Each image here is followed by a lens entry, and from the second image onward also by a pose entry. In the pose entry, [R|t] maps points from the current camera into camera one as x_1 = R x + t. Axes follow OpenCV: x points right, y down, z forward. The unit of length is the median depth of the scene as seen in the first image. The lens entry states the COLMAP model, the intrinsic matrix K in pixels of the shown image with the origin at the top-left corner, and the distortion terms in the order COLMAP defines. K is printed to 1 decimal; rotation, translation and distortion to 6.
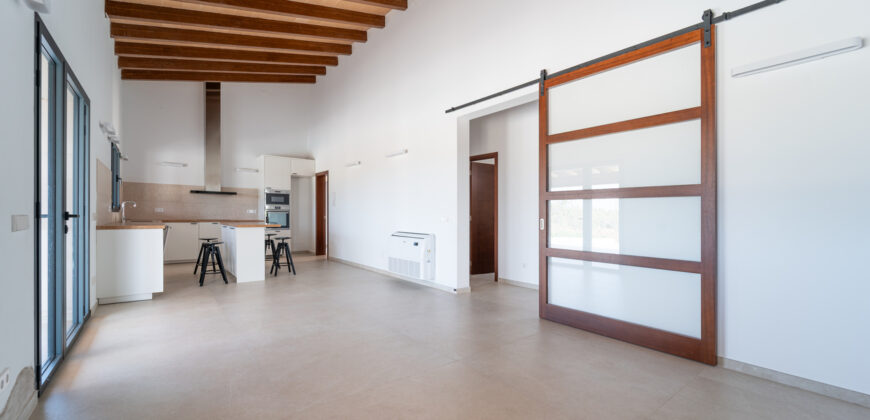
lens RADIAL K [[355.5, 0, 433.7], [0, 355.5, 212.9], [0, 0, 1]] dist [-0.001136, 0.000108]
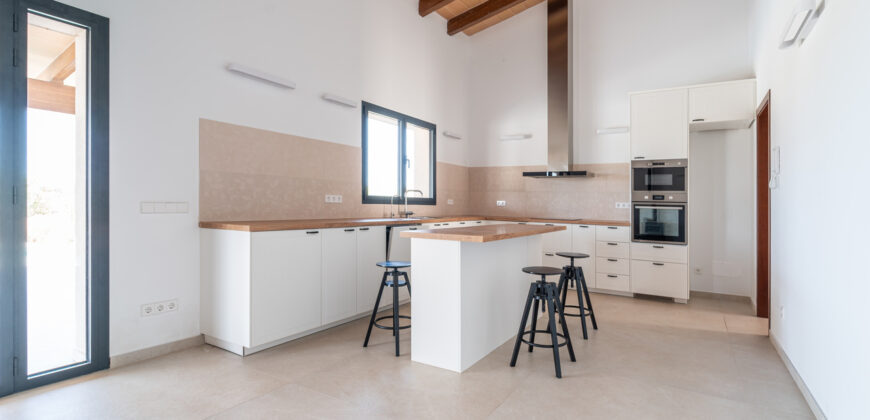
lens RADIAL K [[404.8, 0, 464.2], [0, 404.8, 196.3], [0, 0, 1]] dist [0.002598, 0.000254]
pose [[0.375657, -0.022299, -0.926491, -0.037177], [-0.011728, 0.999516, -0.028812, 0.002928], [0.926685, 0.021689, 0.375214, 0.598401]]
